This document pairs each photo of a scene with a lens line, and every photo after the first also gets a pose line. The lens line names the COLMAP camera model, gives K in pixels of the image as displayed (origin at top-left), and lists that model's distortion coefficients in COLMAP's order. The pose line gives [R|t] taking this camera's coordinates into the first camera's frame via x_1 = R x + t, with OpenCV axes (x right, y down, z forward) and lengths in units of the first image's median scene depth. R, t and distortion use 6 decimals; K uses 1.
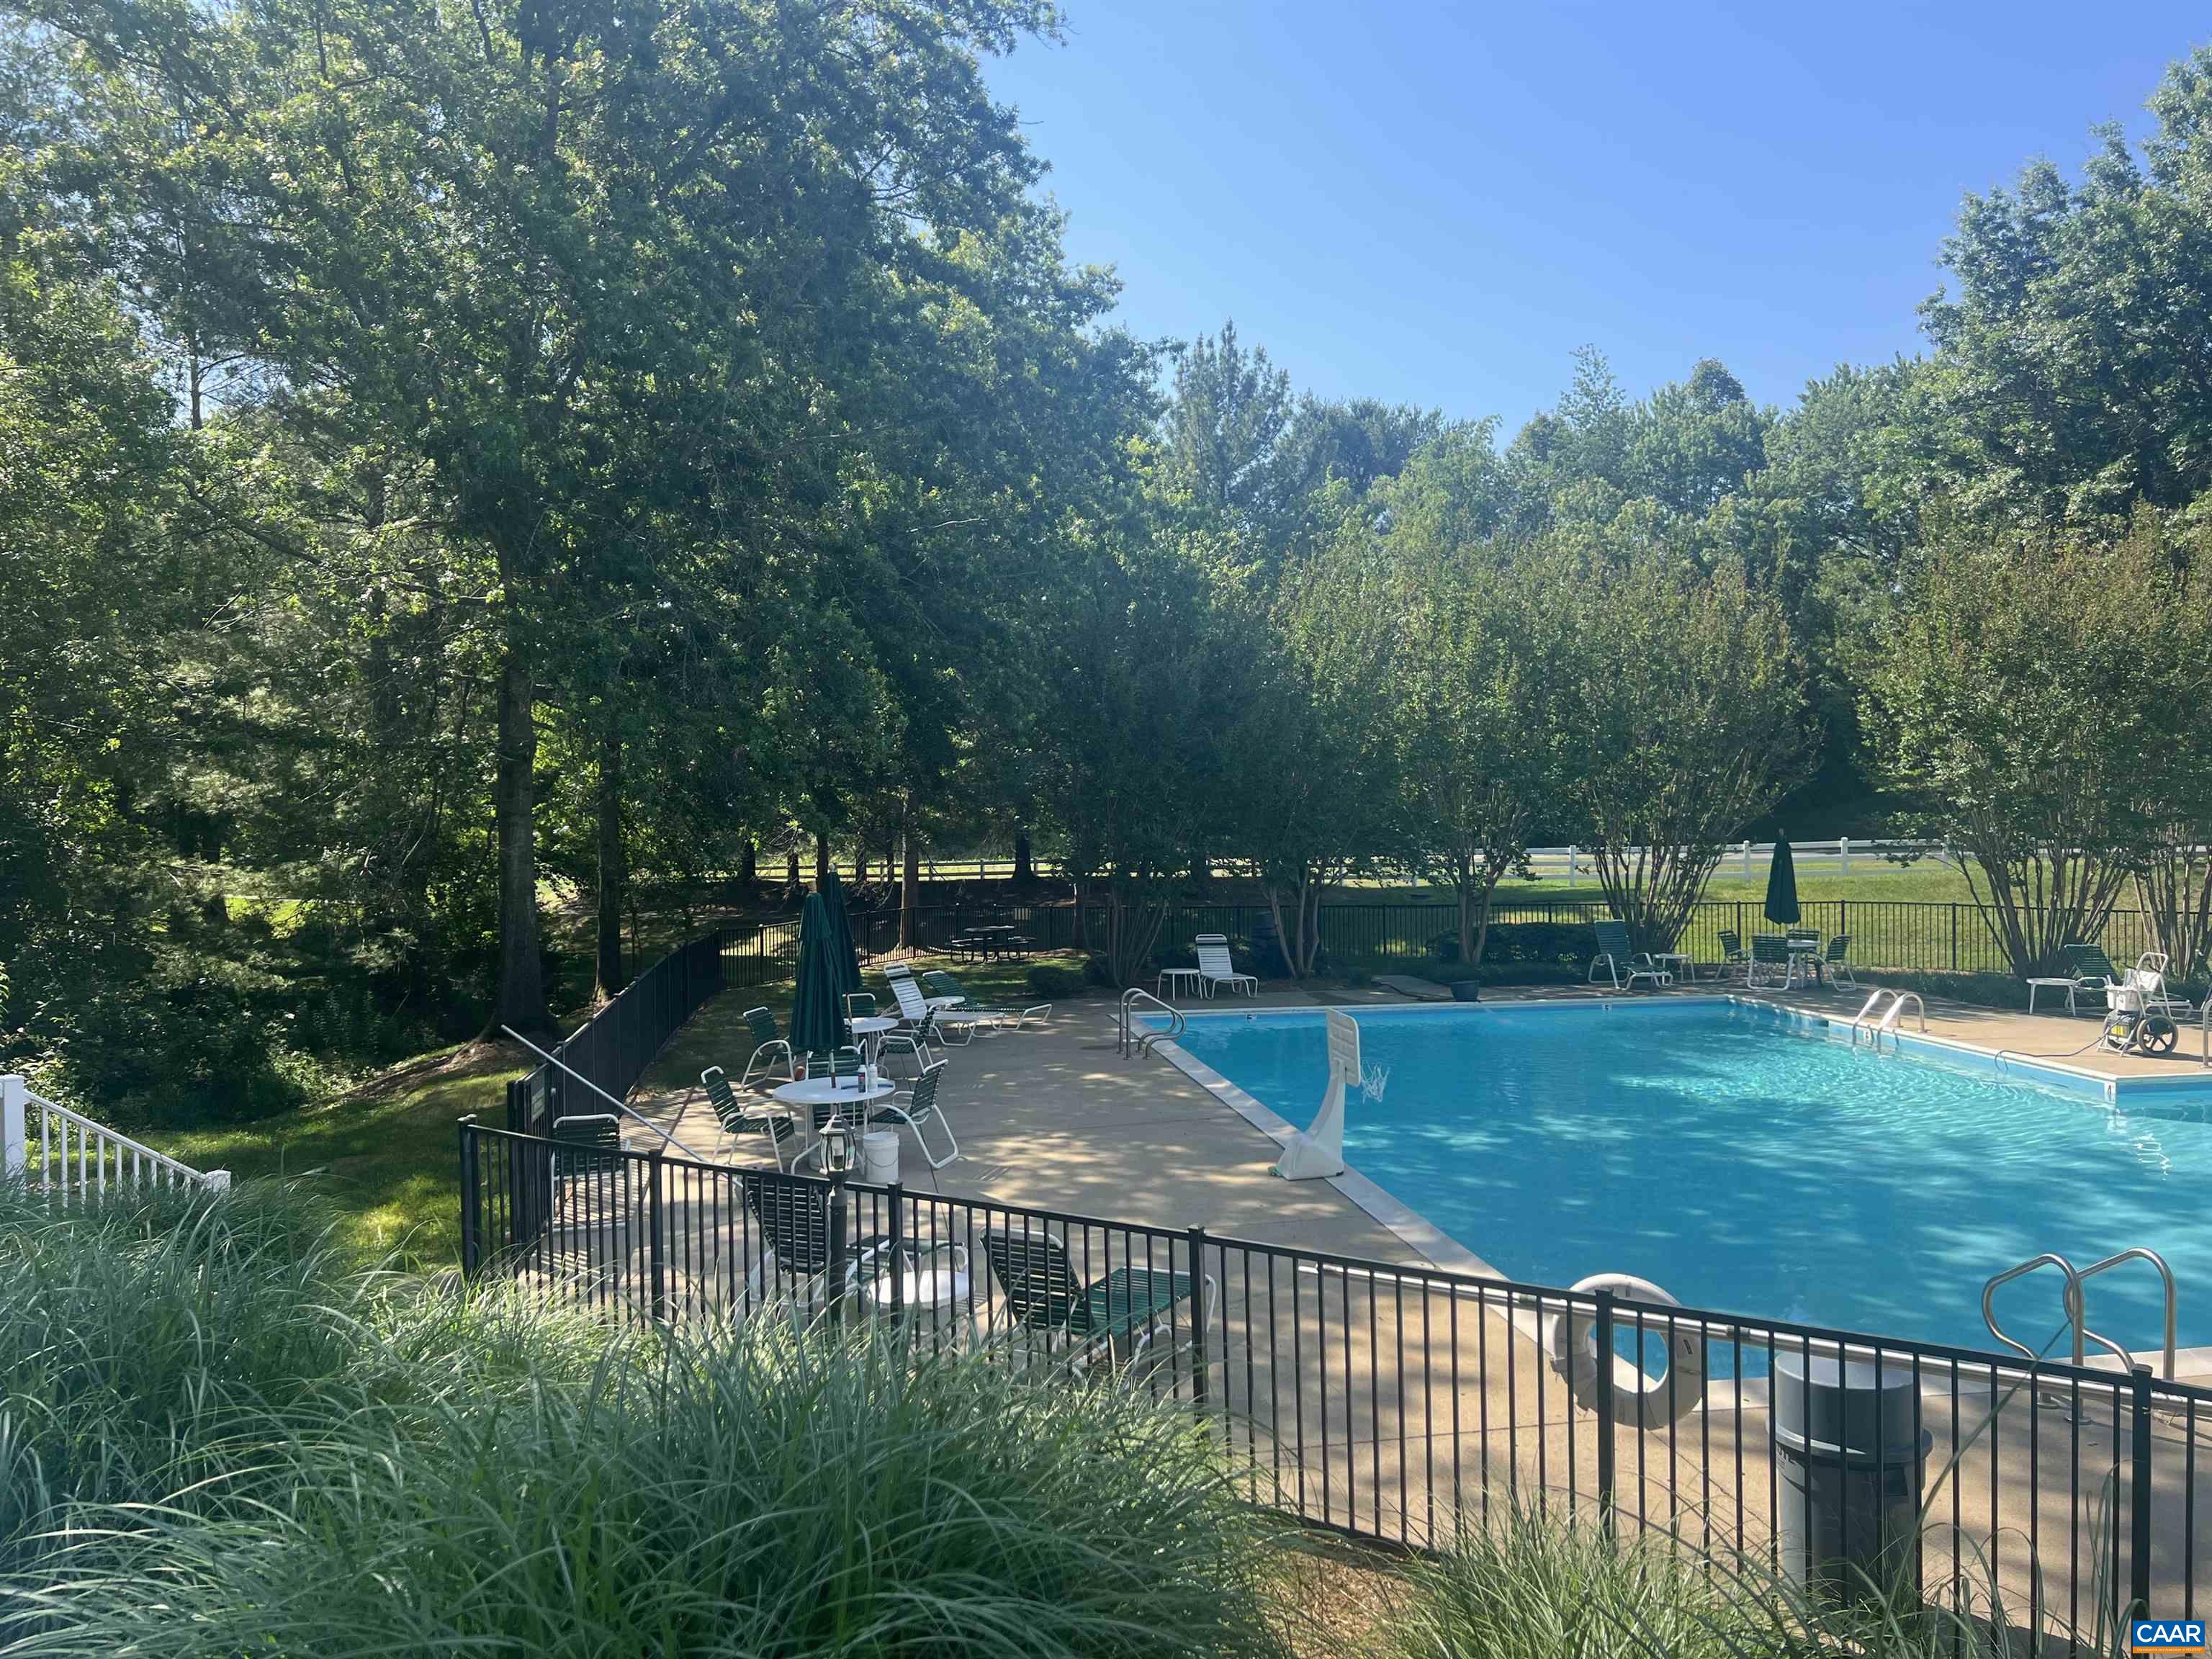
lens RADIAL K [[1628.1, 0, 1102.3], [0, 1628.1, 832.0], [0, 0, 1]] dist [0.080976, -0.122984]
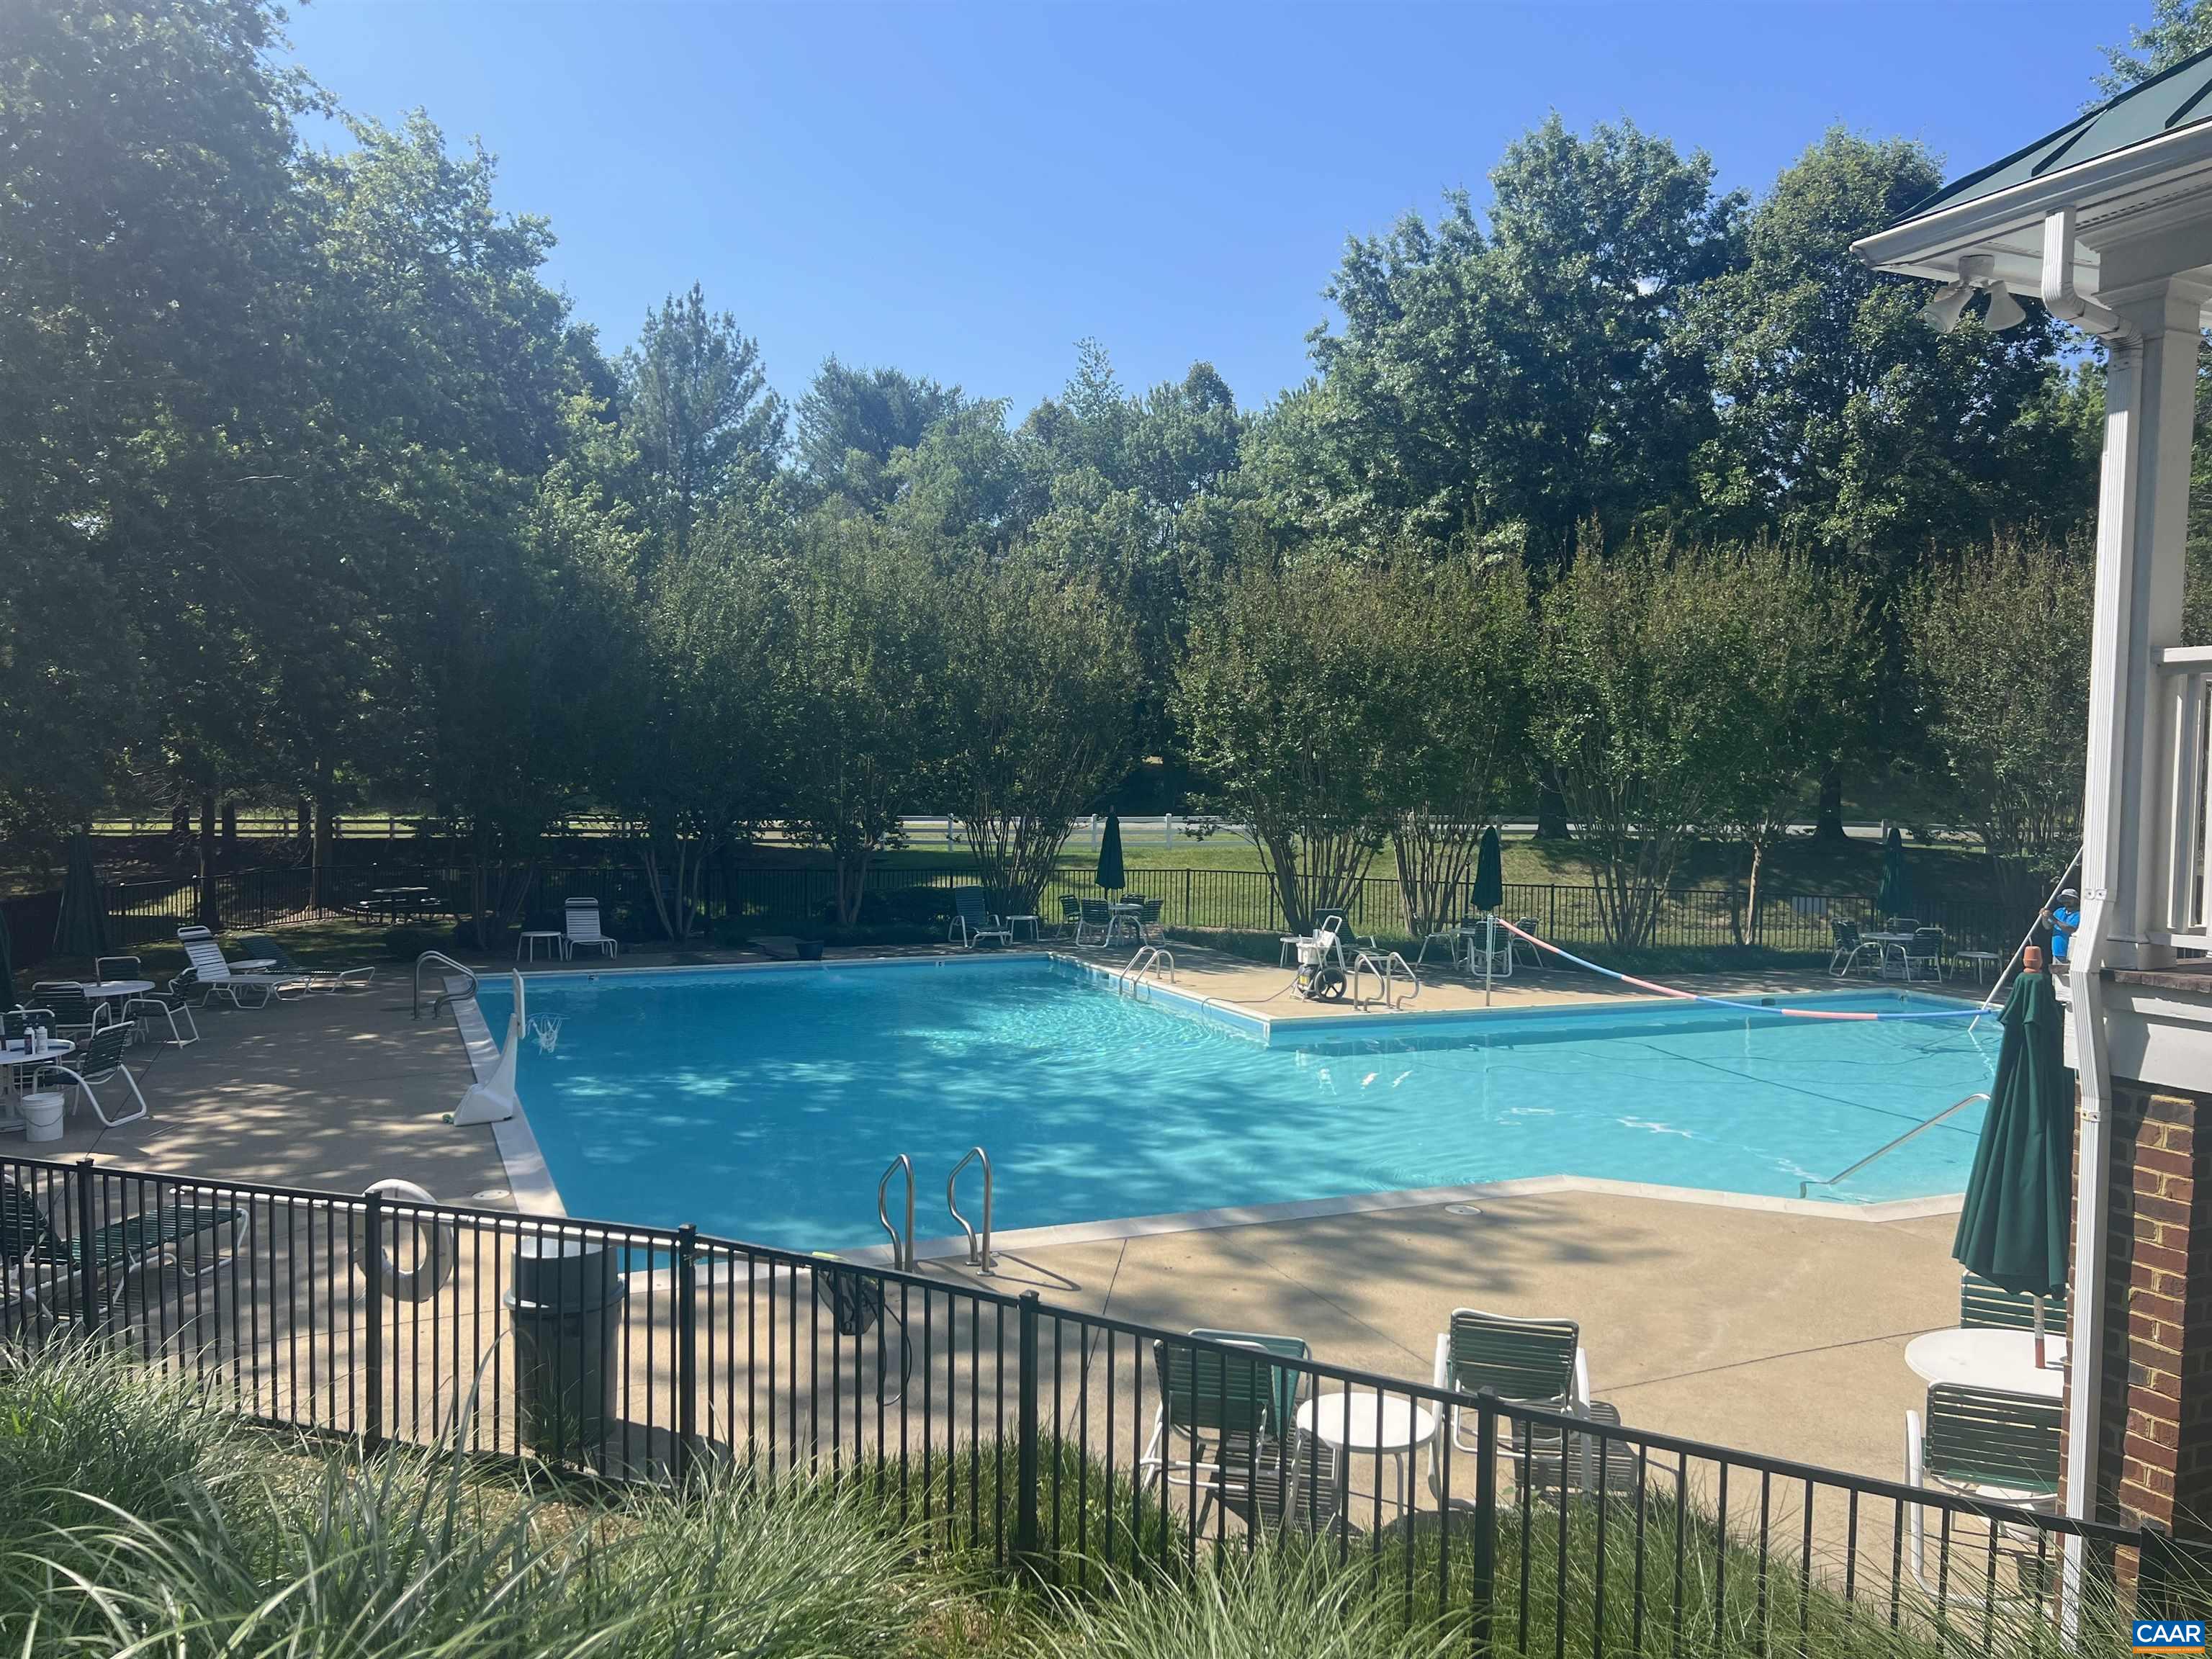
lens RADIAL K [[1628.1, 0, 1102.3], [0, 1628.1, 832.0], [0, 0, 1]] dist [0.080976, -0.122984]
pose [[0.966745, 0.014763, 0.255315, 0.095898], [-0.020864, 0.999557, 0.021203, -0.005360], [-0.254889, -0.025825, 0.966625, -0.060302]]
